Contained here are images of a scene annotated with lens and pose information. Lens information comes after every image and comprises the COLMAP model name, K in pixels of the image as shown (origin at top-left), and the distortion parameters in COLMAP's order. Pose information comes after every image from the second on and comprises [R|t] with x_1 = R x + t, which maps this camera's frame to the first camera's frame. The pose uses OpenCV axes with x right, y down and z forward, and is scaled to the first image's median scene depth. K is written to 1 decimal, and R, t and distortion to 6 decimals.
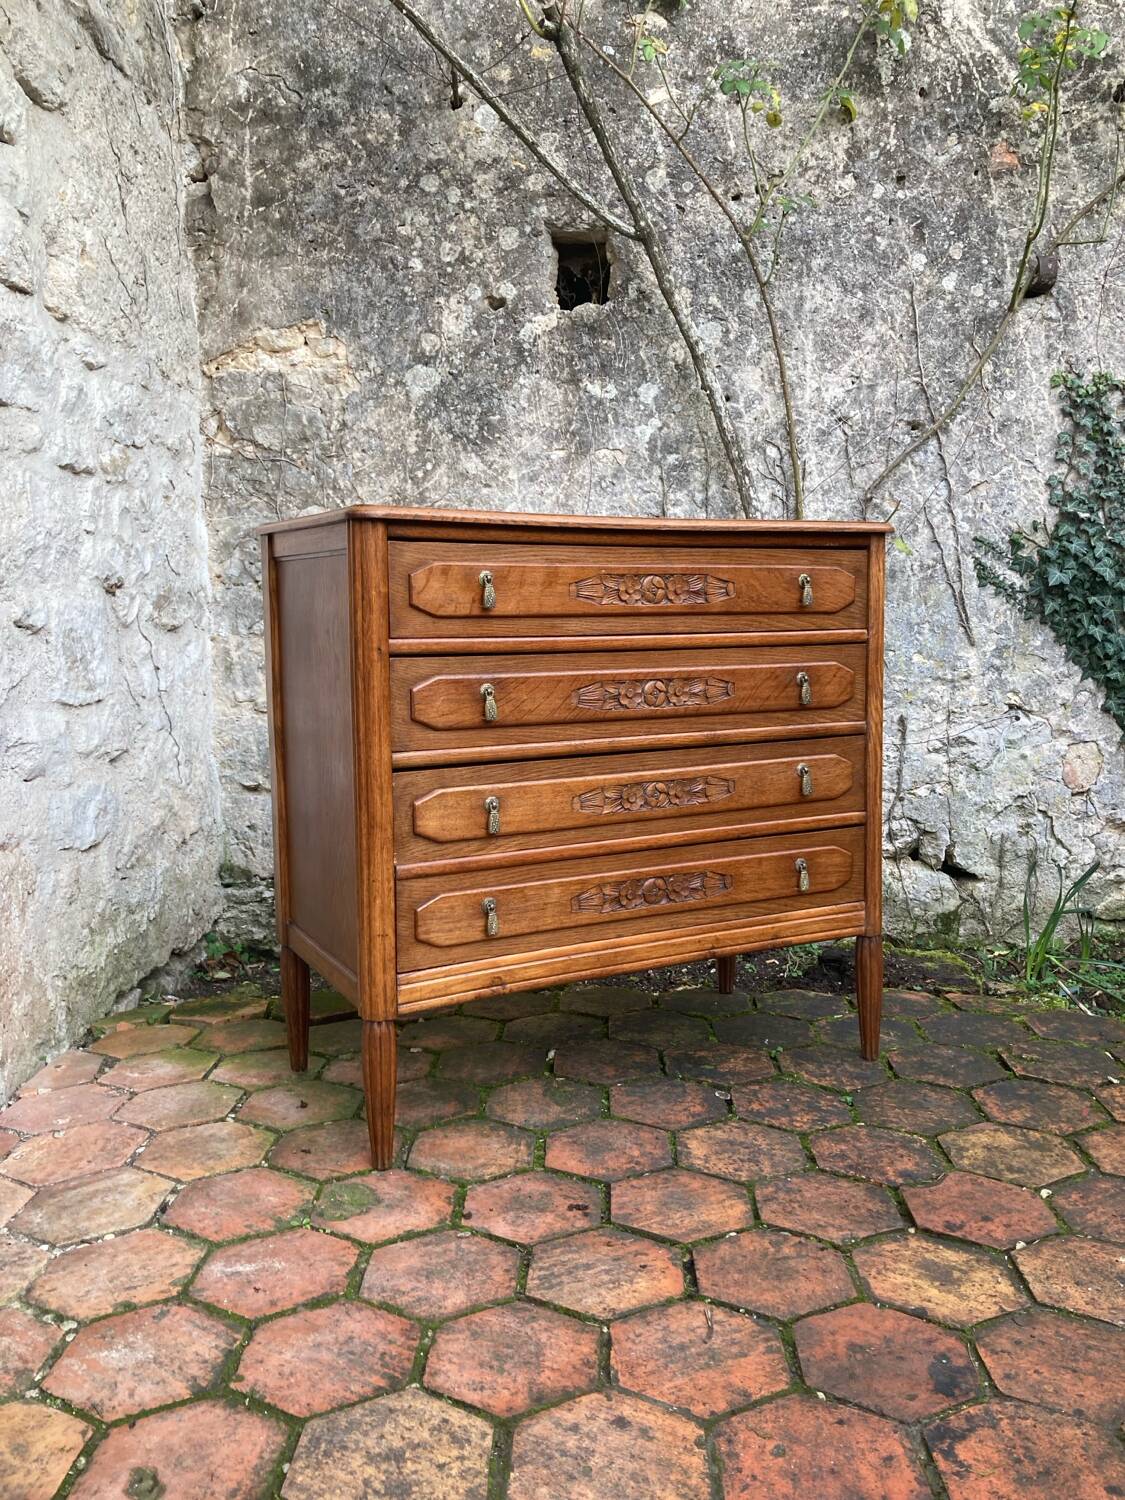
lens RADIAL K [[1221.9, 0, 578.3], [0, 1221.9, 727.6], [0, 0, 1]] dist [0.086132, -0.204371]
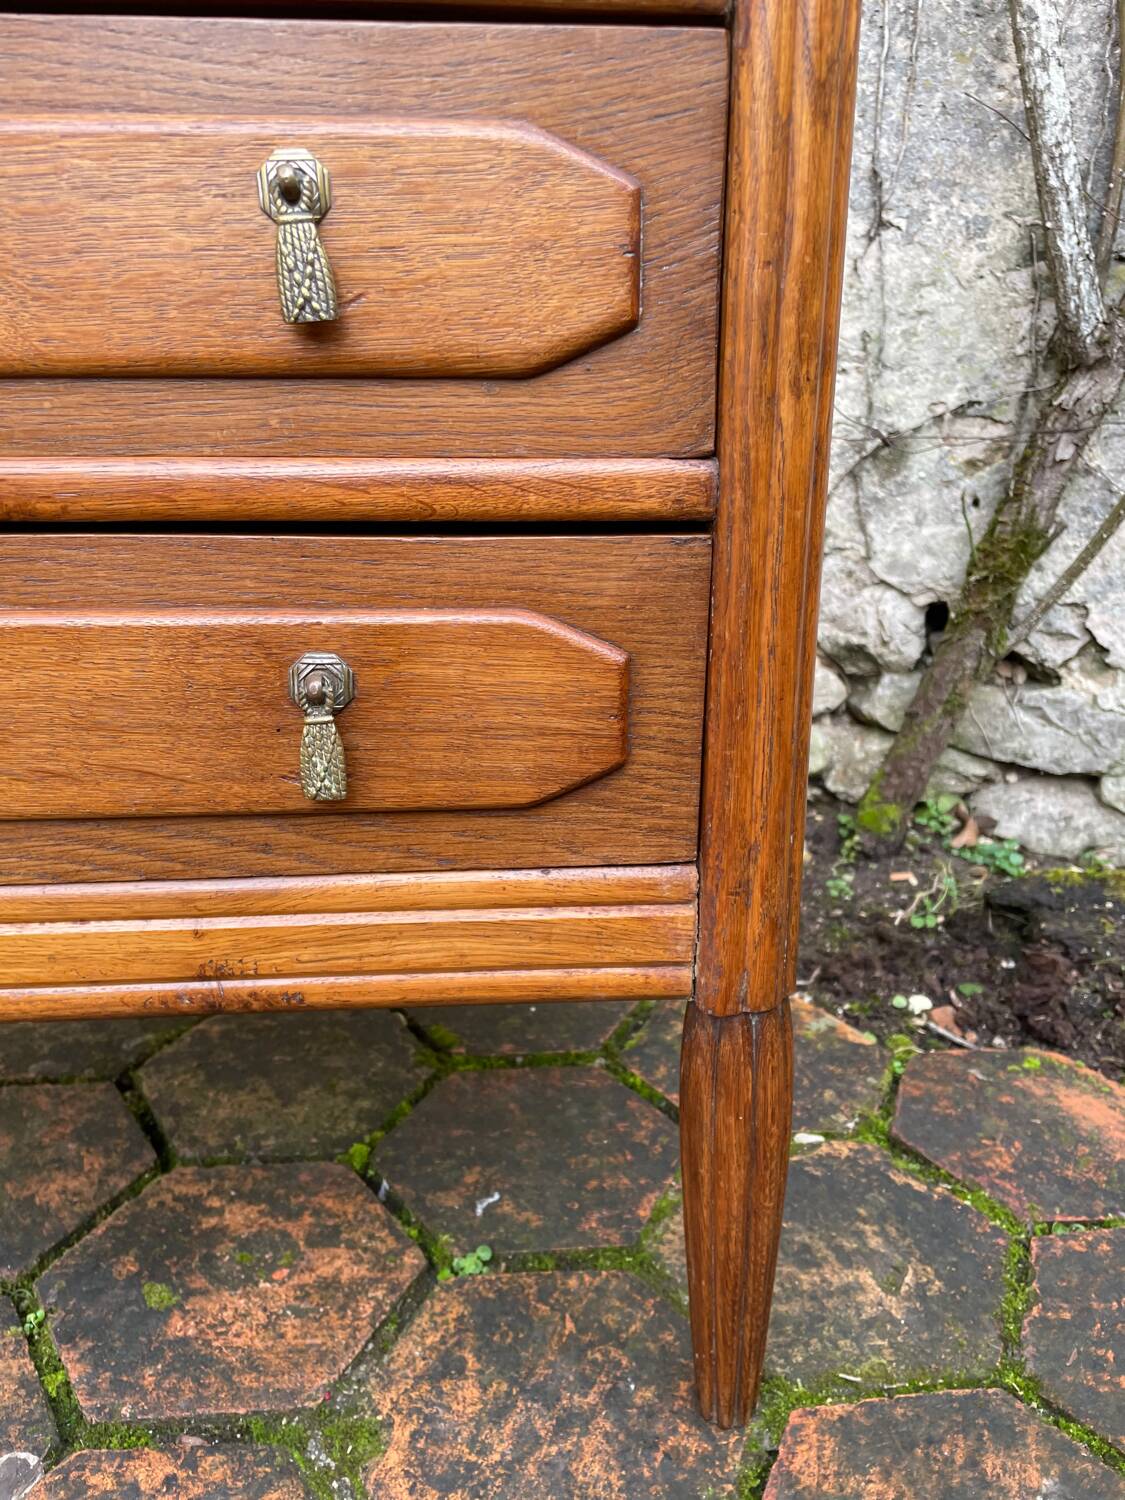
lens RADIAL K [[1131.9, 0, 571.3], [0, 1131.9, 756.3], [0, 0, 1]] dist [0.083050, -0.106056]
pose [[0.917790, 0.135142, -0.373361, 0.192487], [-0.052647, 0.973413, 0.222923, 0.050877], [0.393561, -0.184940, 0.900504, 0.538527]]
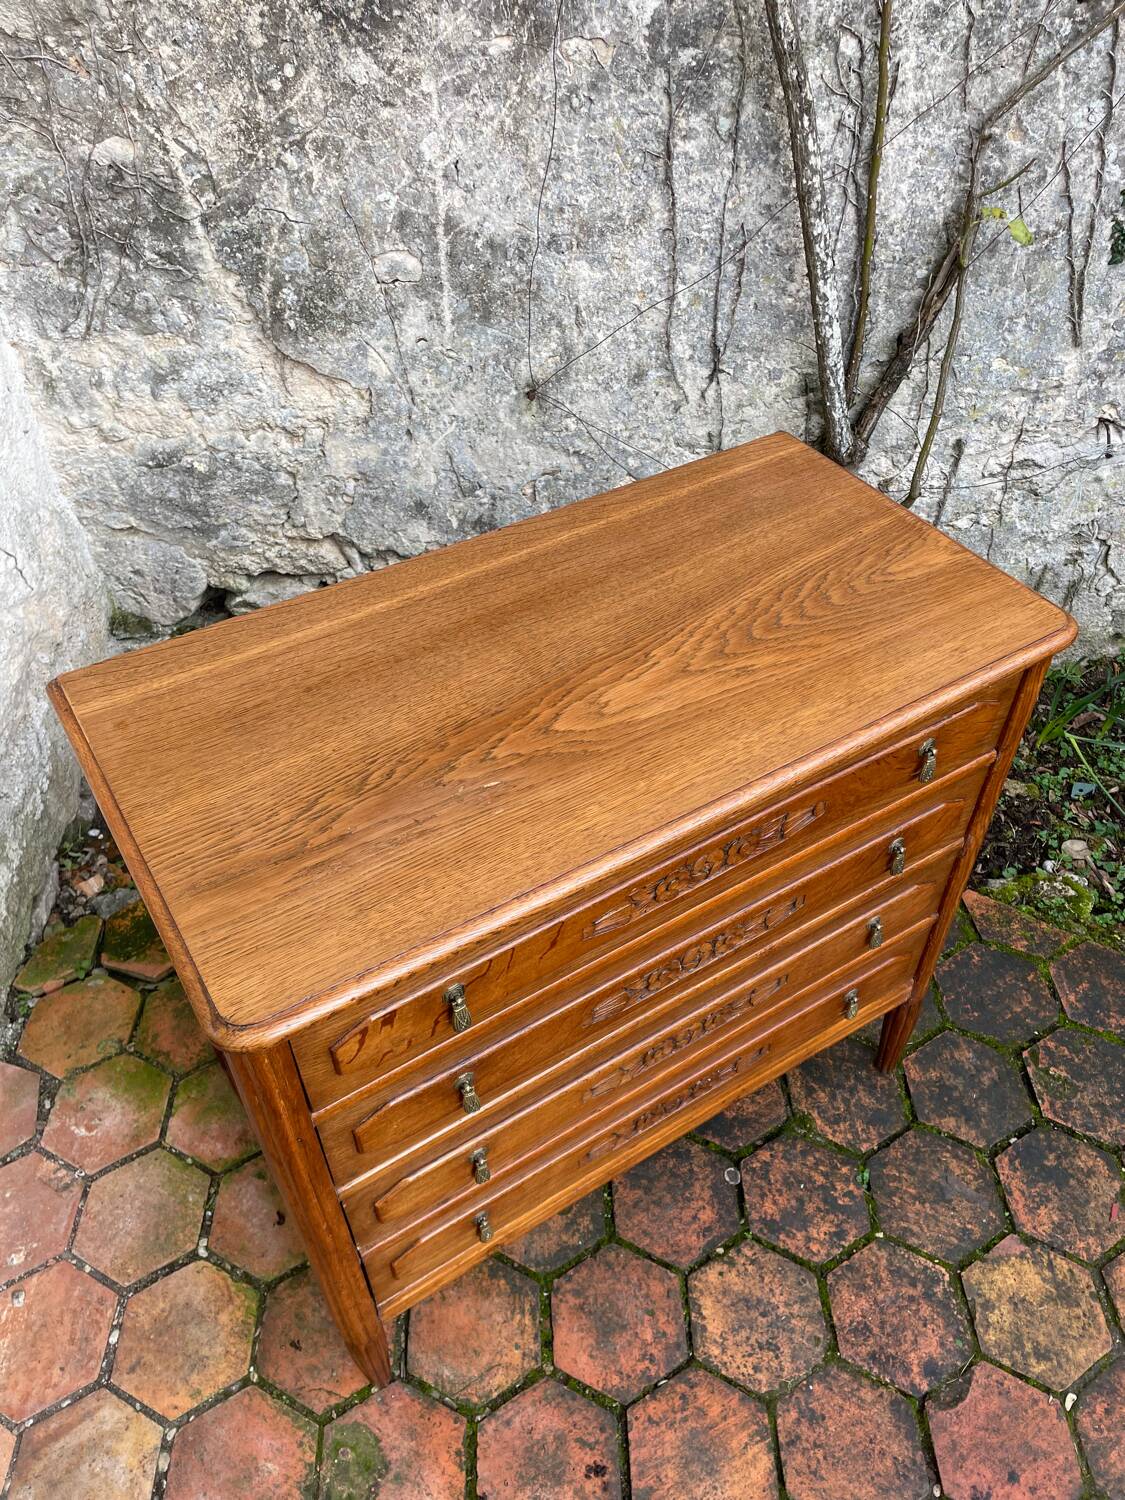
lens RADIAL K [[1131.9, 0, 571.3], [0, 1131.9, 756.3], [0, 0, 1]] dist [0.083050, -0.106056]
pose [[0.998224, -0.036553, 0.047046, -0.021355], [-0.001361, 0.775468, 0.631386, -0.313523], [-0.059562, -0.630328, 0.774040, 0.338914]]
